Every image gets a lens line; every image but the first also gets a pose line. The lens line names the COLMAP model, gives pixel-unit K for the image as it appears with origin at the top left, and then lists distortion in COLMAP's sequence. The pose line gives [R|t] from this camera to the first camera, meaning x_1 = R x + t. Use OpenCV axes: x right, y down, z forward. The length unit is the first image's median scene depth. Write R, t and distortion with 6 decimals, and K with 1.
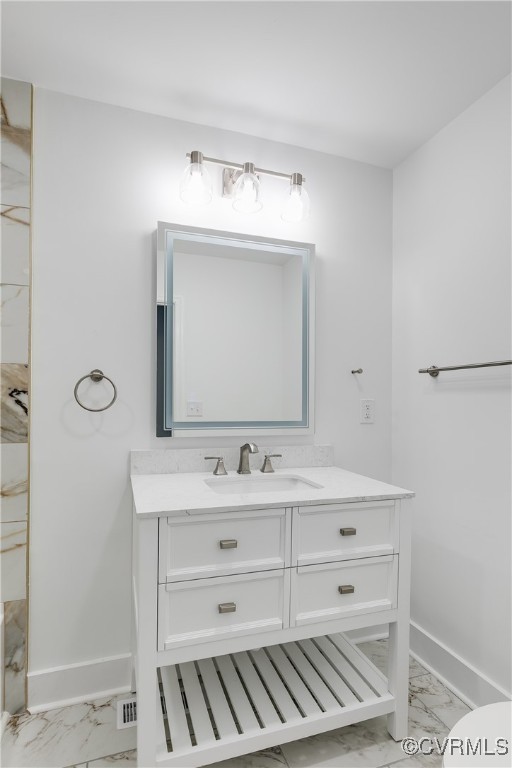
lens RADIAL K [[384.0, 0, 248.8], [0, 384.0, 402.1], [0, 0, 1]] dist [-0.002244, 0.001761]
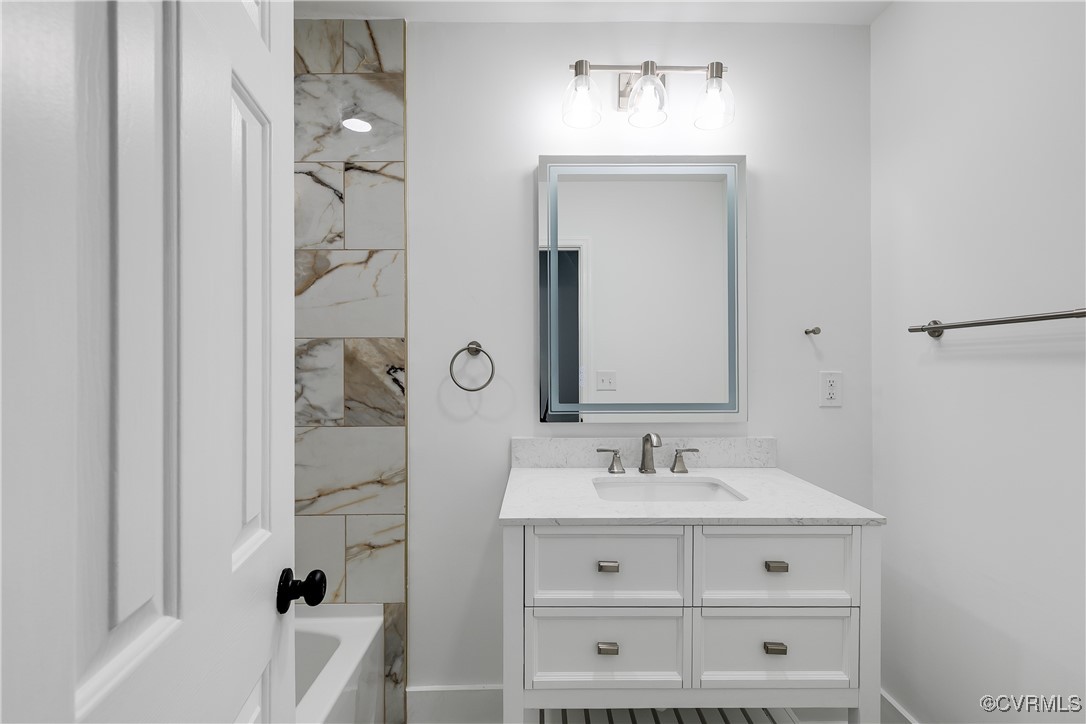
lens RADIAL K [[501.8, 0, 542.4], [0, 501.8, 364.3], [0, 0, 1]] dist [0.010506, -0.001595]
pose [[0.950806, -0.022492, -0.308968, 0.099467], [0.021724, 0.999746, -0.005925, -0.026618], [0.309023, -0.001079, 0.951054, -0.010471]]
